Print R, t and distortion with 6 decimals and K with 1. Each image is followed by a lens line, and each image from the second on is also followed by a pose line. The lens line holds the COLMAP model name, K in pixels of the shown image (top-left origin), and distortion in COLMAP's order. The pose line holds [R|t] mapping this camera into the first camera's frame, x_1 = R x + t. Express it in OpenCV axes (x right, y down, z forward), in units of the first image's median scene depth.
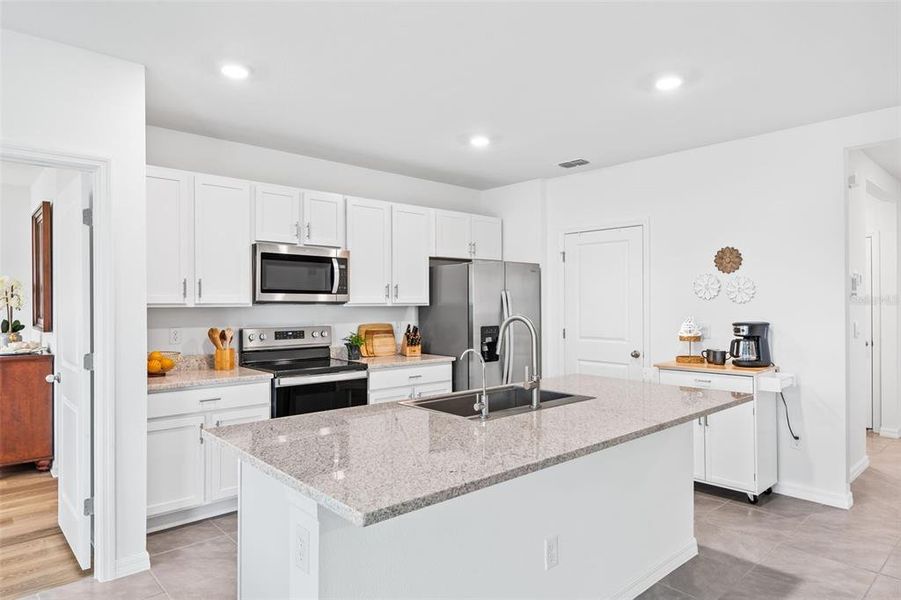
lens RADIAL K [[546.5, 0, 444.8], [0, 546.5, 304.3], [0, 0, 1]] dist [-0.002167, 0.002699]
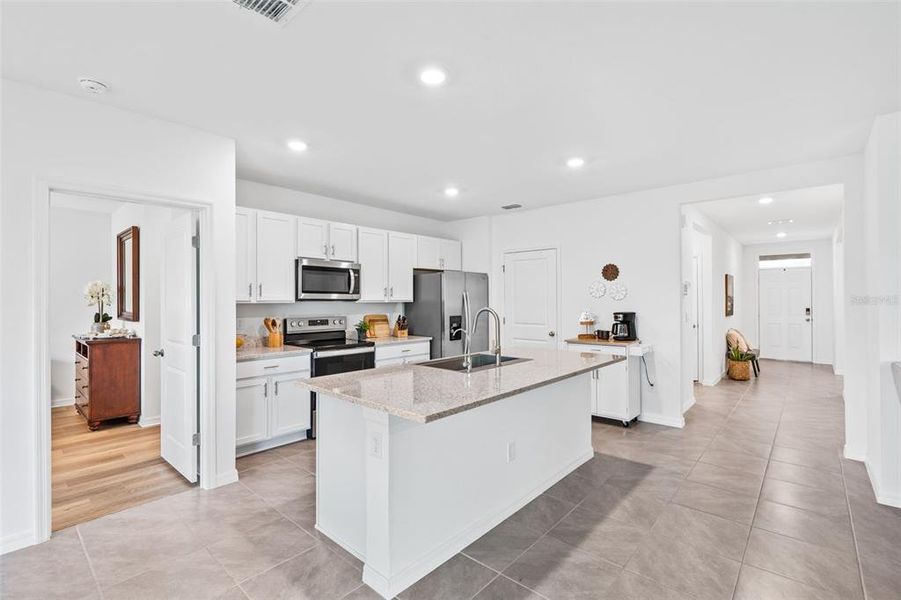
lens RADIAL K [[409.8, 0, 446.8], [0, 409.8, 300.0], [0, 0, 1]] dist [-0.008096, 0.000285]
pose [[0.994465, -0.000940, 0.105069, -0.069887], [0.001265, 0.999995, -0.003030, 0.000635], [-0.105065, 0.003146, 0.994460, -0.114342]]
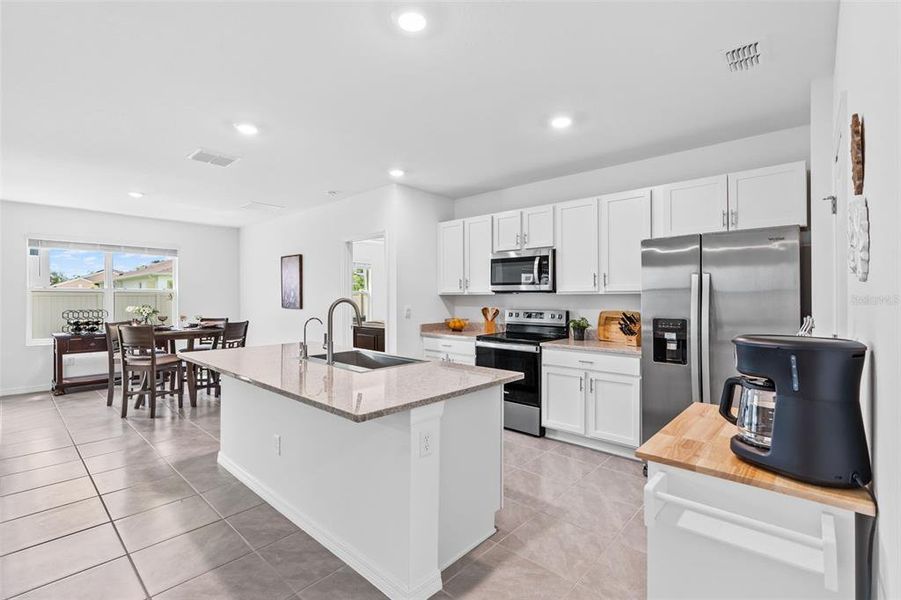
lens RADIAL K [[409.8, 0, 451.1], [0, 409.8, 297.5], [0, 0, 1]] dist [-0.008096, 0.000285]
pose [[0.089422, 0.005530, -0.995978, 0.809254], [0.001049, 0.999984, 0.005646, 0.006366], [0.995993, -0.001550, 0.089415, 0.786411]]
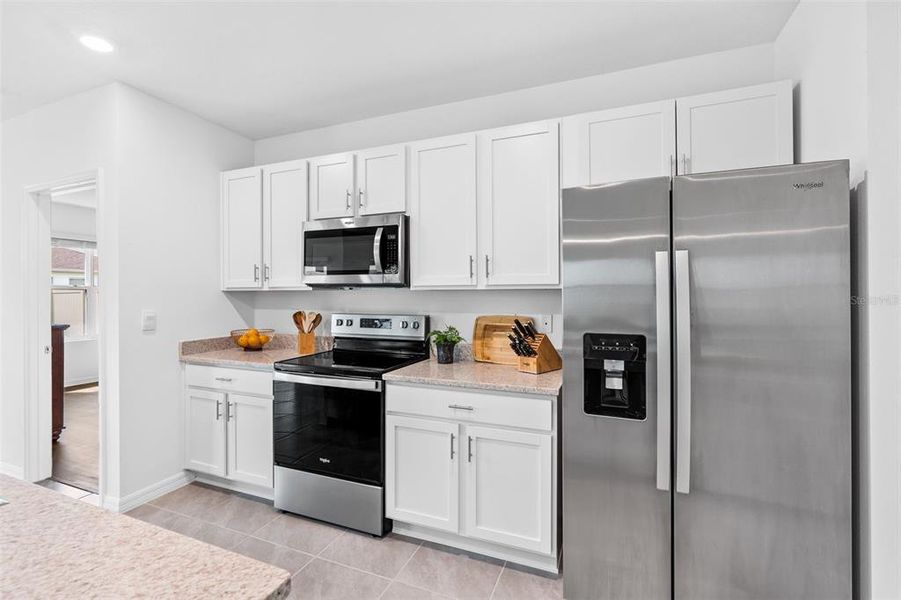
lens RADIAL K [[409.8, 0, 452.3], [0, 409.8, 292.2], [0, 0, 1]] dist [-0.008096, 0.000285]
pose [[0.429064, -0.001626, -0.903273, 0.400316], [-0.000194, 0.999998, -0.001892, 0.008935], [0.903274, 0.000987, 0.429063, 0.931390]]
